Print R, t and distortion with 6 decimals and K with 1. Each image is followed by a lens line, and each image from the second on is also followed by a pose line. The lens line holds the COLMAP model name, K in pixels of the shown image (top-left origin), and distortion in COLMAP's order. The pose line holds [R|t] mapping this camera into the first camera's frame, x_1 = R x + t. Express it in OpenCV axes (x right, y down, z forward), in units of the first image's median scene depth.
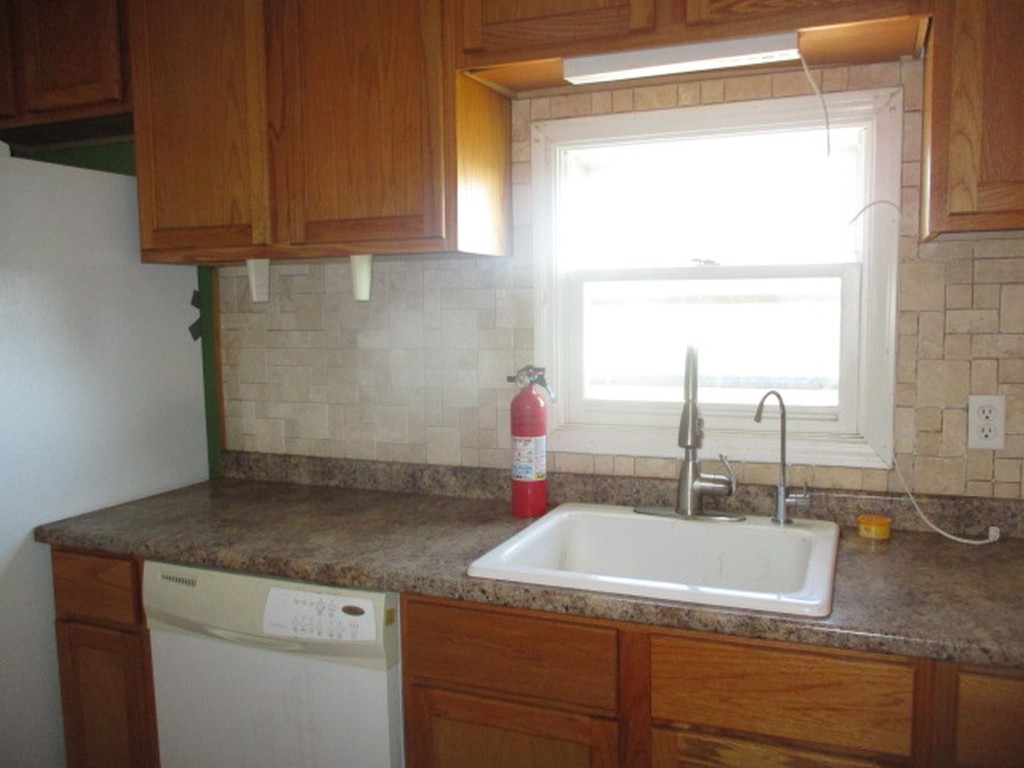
lens RADIAL K [[860.0, 0, 512.0], [0, 860.0, 384.0], [0, 0, 1]] dist [-0.010083, -0.012493]
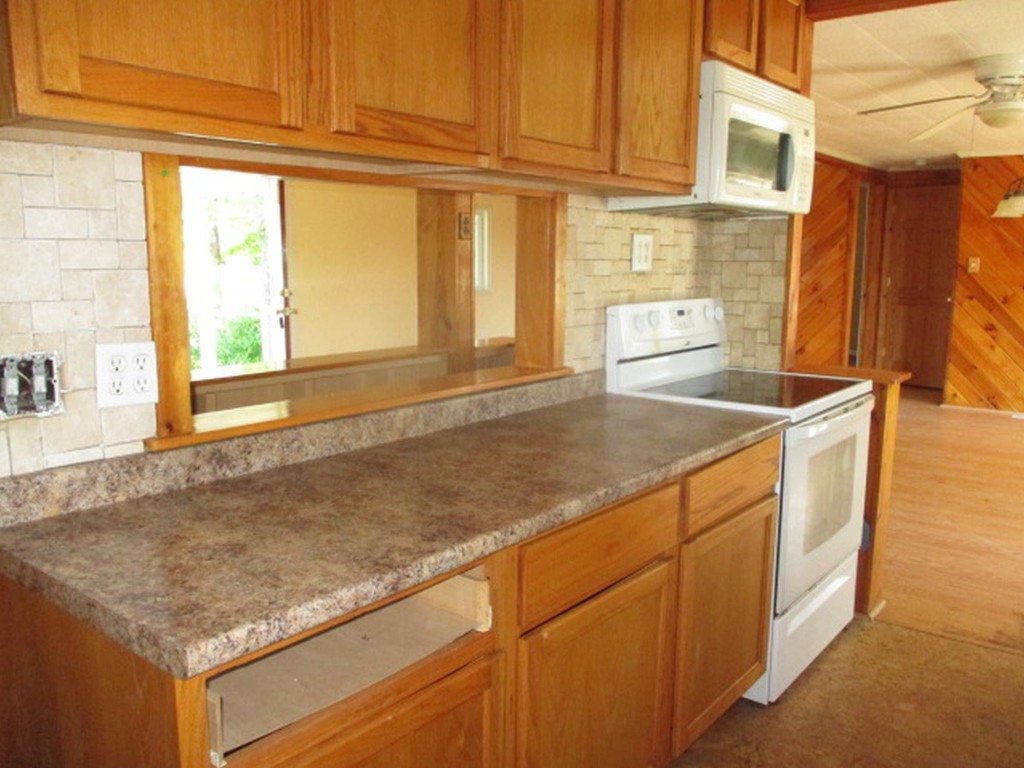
lens RADIAL K [[914.7, 0, 512.0], [0, 914.7, 384.0], [0, 0, 1]] dist [-0.002321, -0.002408]
pose [[0.248761, -0.119667, 0.961144, -0.320368], [0.074714, 0.991752, 0.104140, -0.016445], [-0.965679, 0.045905, 0.255650, 0.559614]]
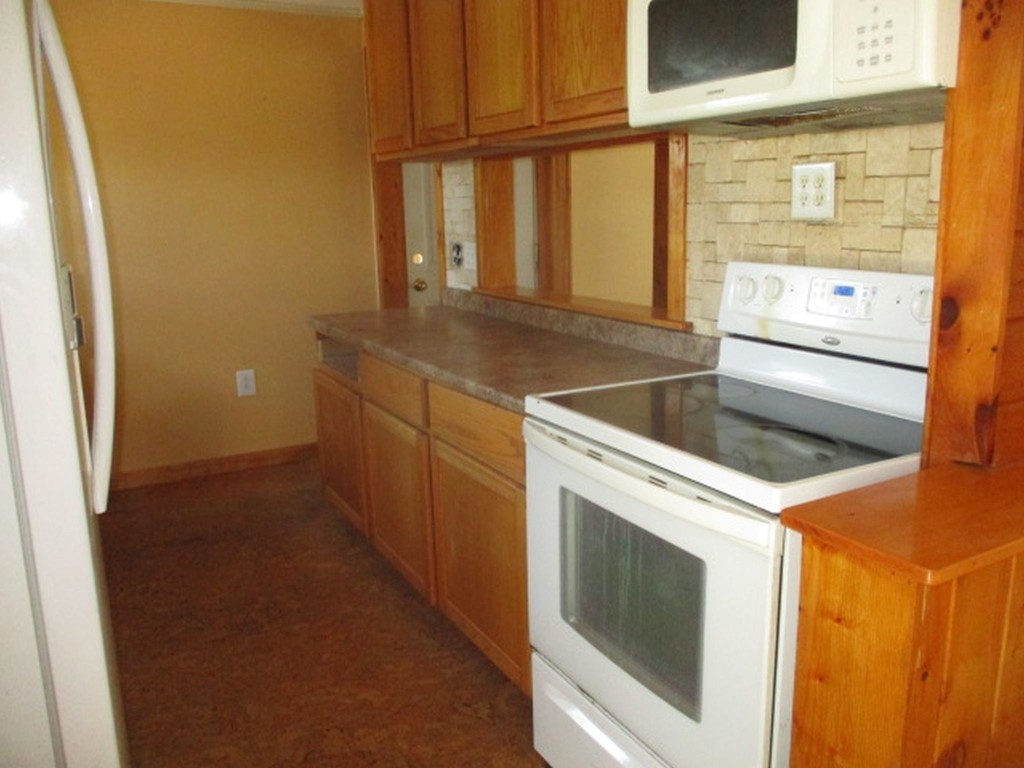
lens RADIAL K [[860.0, 0, 512.0], [0, 860.0, 384.0], [0, 0, 1]] dist [-0.010083, -0.012493]
pose [[0.776210, 0.129401, -0.617052, 2.042135], [-0.045123, 0.987603, 0.150346, 0.034871], [0.628857, -0.088857, 0.772427, -0.430727]]
